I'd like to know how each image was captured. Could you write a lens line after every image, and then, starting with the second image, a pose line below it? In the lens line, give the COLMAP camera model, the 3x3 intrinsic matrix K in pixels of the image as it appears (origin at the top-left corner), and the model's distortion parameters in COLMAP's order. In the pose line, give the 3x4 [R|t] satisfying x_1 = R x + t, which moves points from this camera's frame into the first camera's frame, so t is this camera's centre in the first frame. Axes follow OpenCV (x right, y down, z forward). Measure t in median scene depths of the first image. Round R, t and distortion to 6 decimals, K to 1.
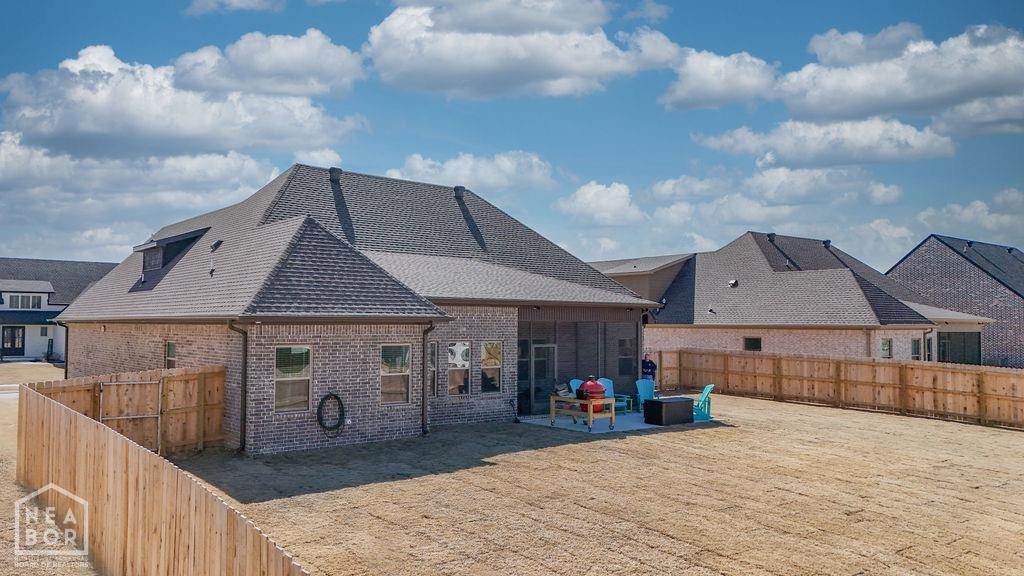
lens RADIAL K [[771.5, 0, 579.4], [0, 771.5, 288.9], [0, 0, 1]] dist [0.003810, -0.000133]
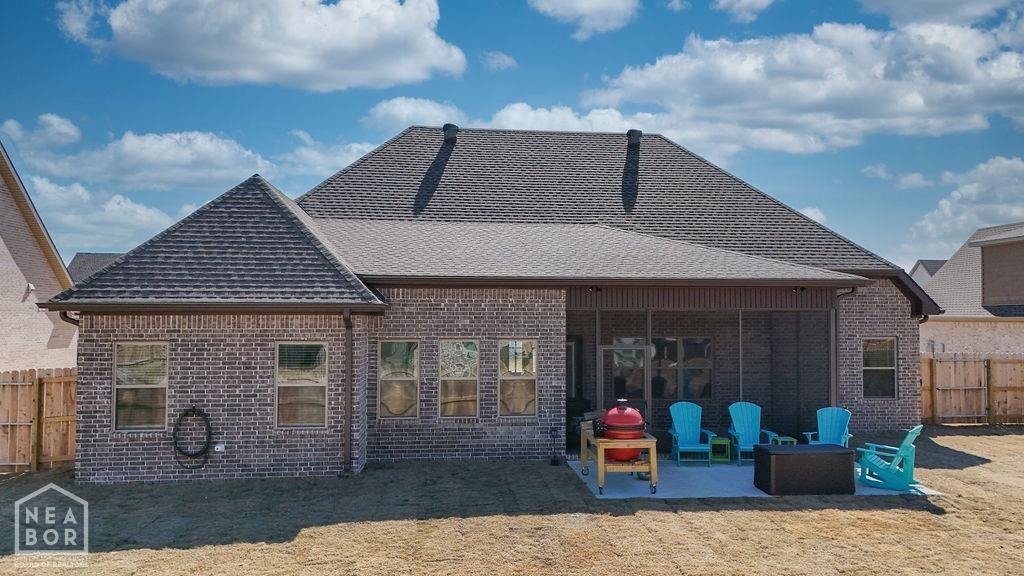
lens RADIAL K [[882.4, 0, 512.0], [0, 882.4, 288.0], [0, 0, 1]] dist [0.025568, -0.005711]
pose [[0.833525, -0.019125, -0.552151, 0.363787], [0.025791, 0.999658, 0.004308, 0.022728], [0.551880, -0.017832, 0.833733, 0.421716]]
